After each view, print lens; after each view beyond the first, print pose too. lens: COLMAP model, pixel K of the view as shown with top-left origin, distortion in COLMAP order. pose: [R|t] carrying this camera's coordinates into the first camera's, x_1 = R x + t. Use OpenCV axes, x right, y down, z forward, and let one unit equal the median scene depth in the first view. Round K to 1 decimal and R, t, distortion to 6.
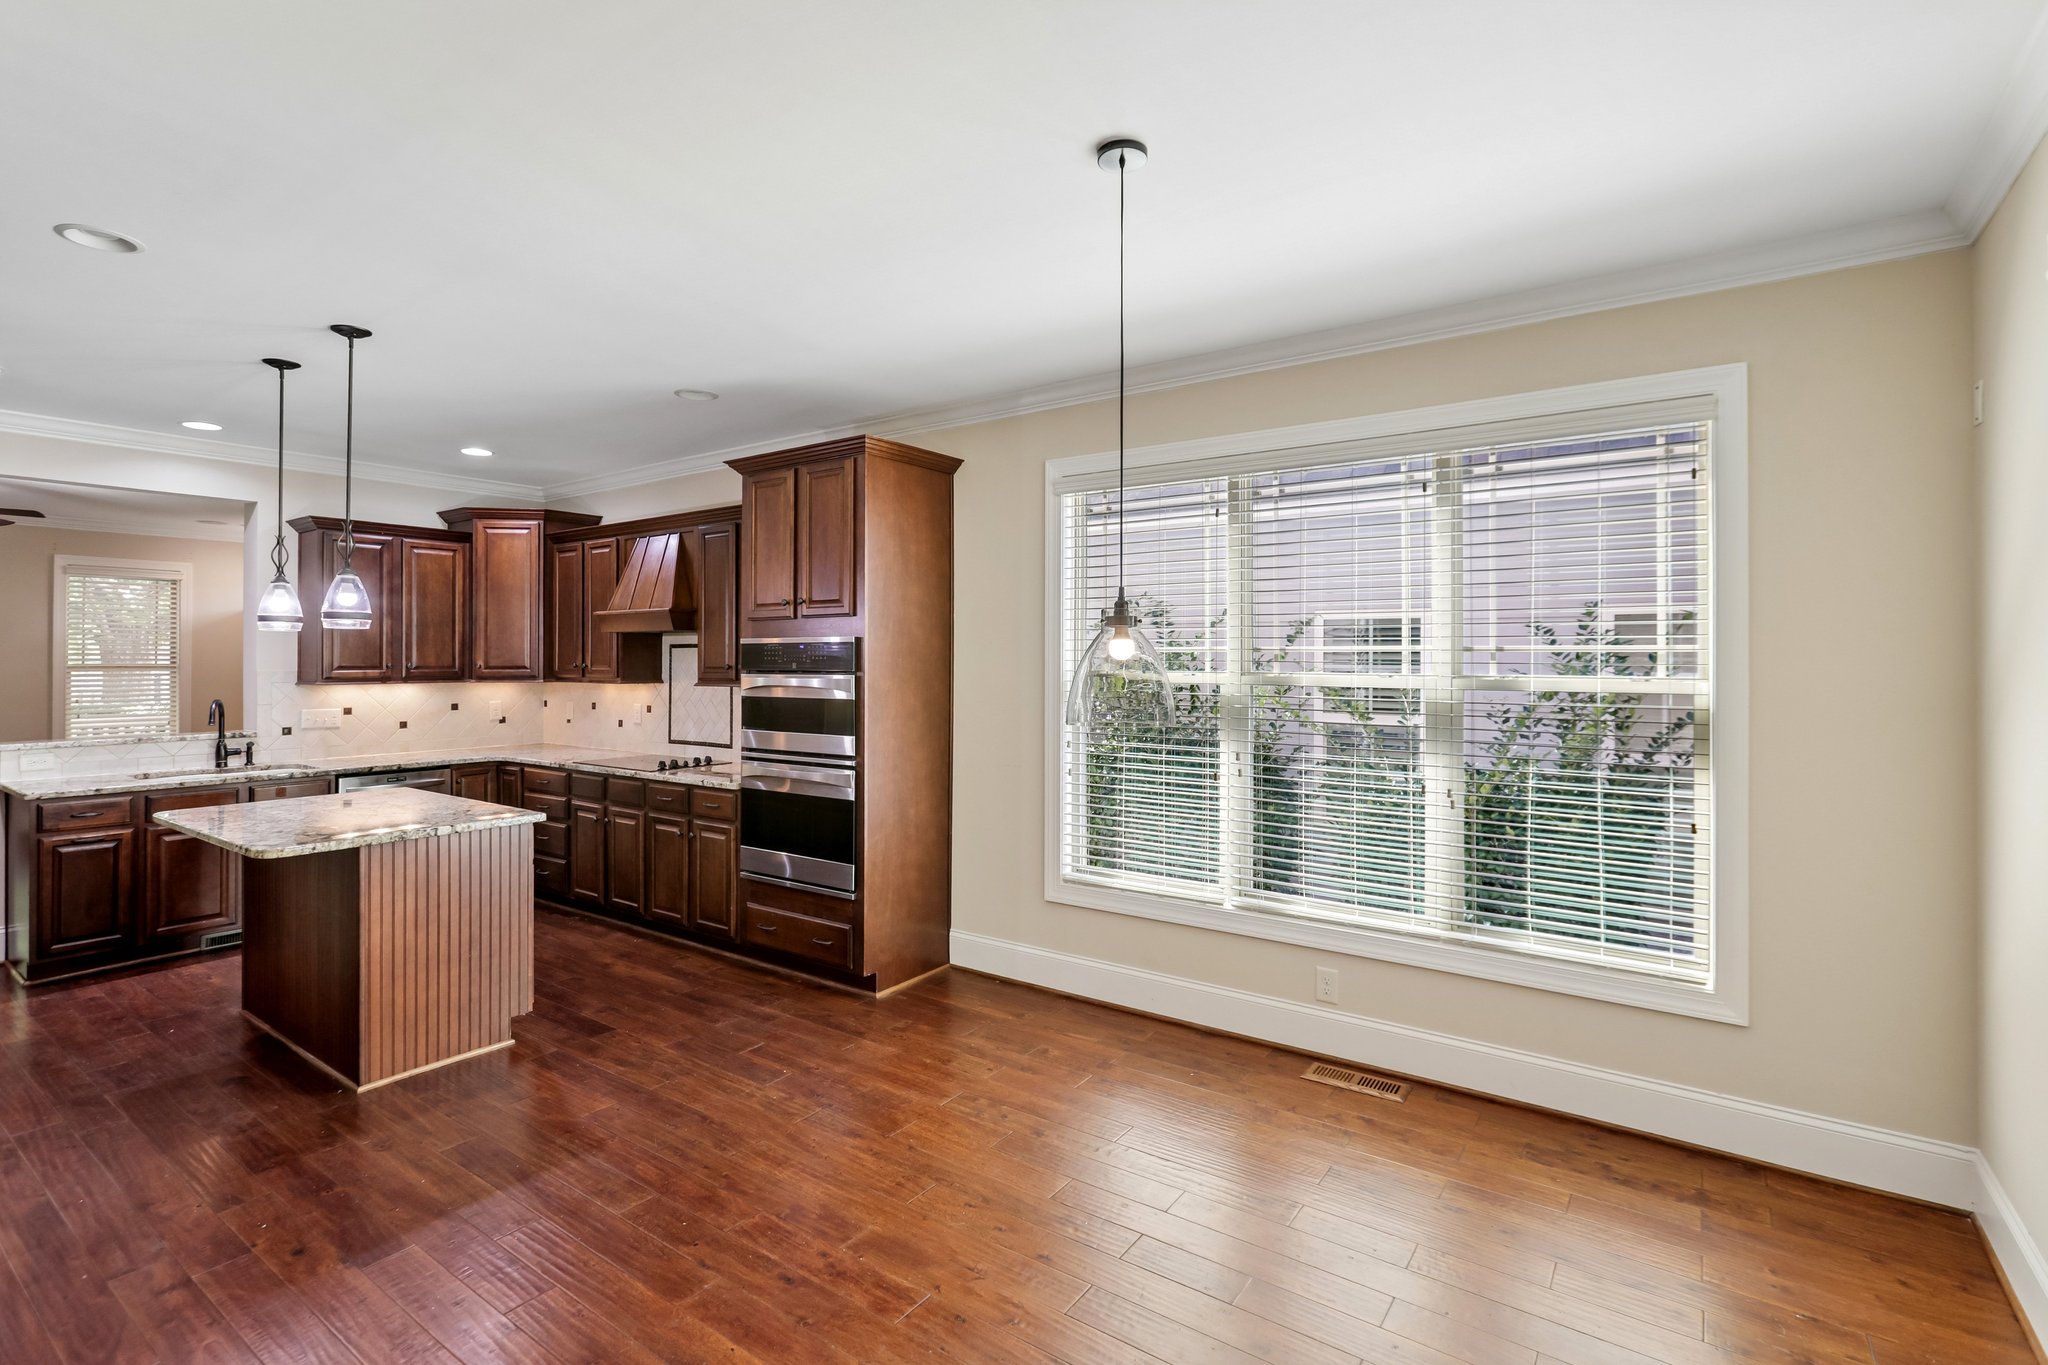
lens RADIAL K [[948.7, 0, 1000.1], [0, 948.7, 634.4], [0, 0, 1]] dist [-0.005786, 0.002392]
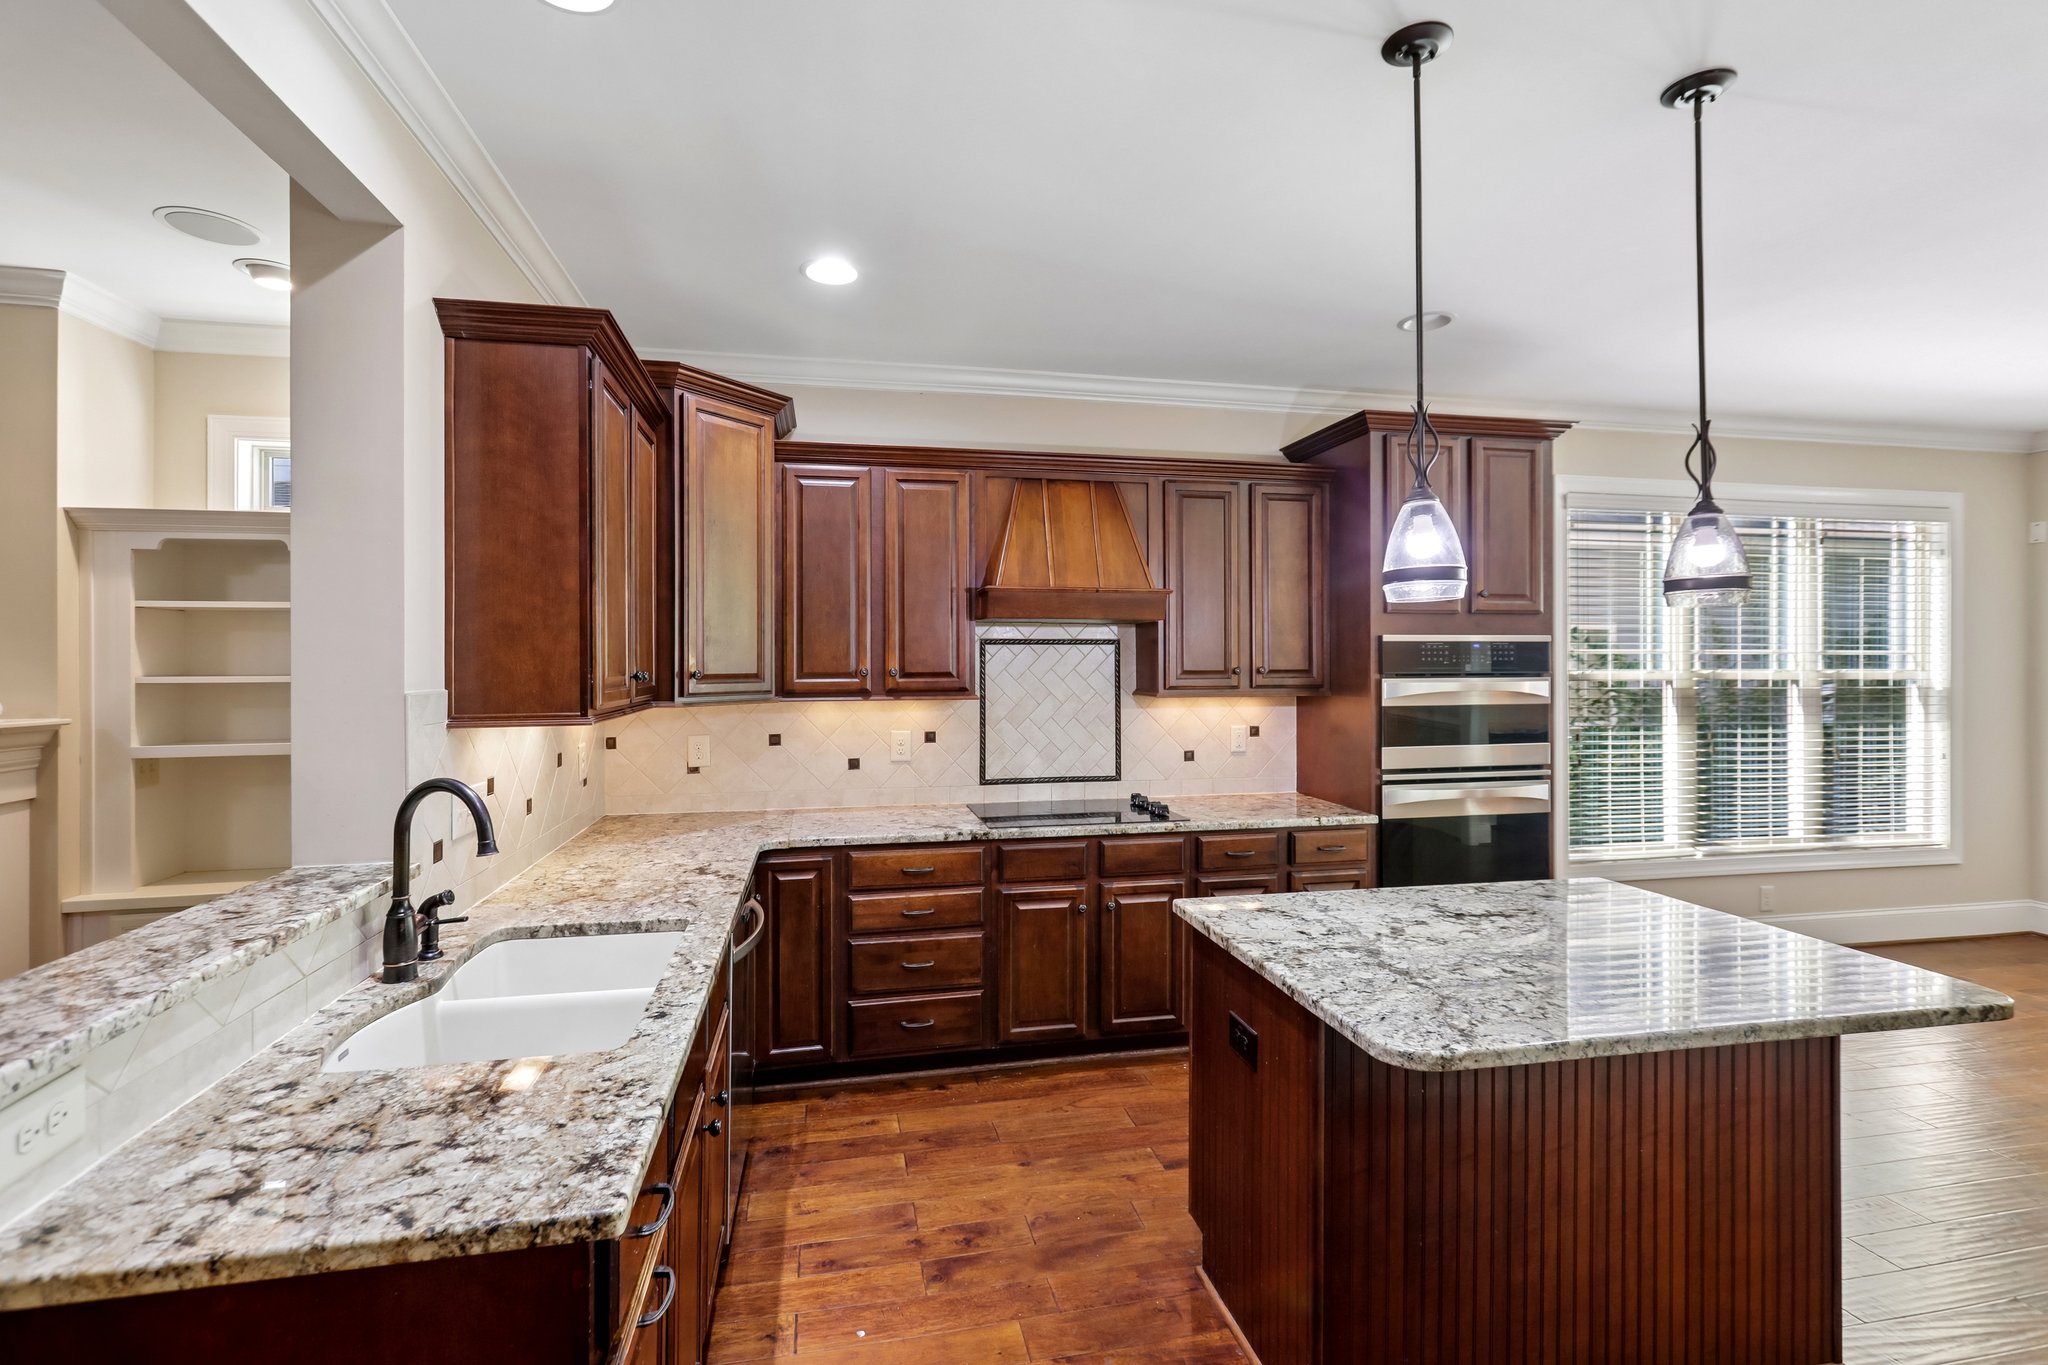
lens RADIAL K [[907.4, 0, 1008.9], [0, 907.4, 647.6], [0, 0, 1]] dist [0.003437, 0.001037]
pose [[0.681743, 0.009232, 0.731533, -0.922336], [-0.016901, 0.999852, 0.003133, 0.015943], [-0.731396, -0.014500, 0.681799, 0.619781]]
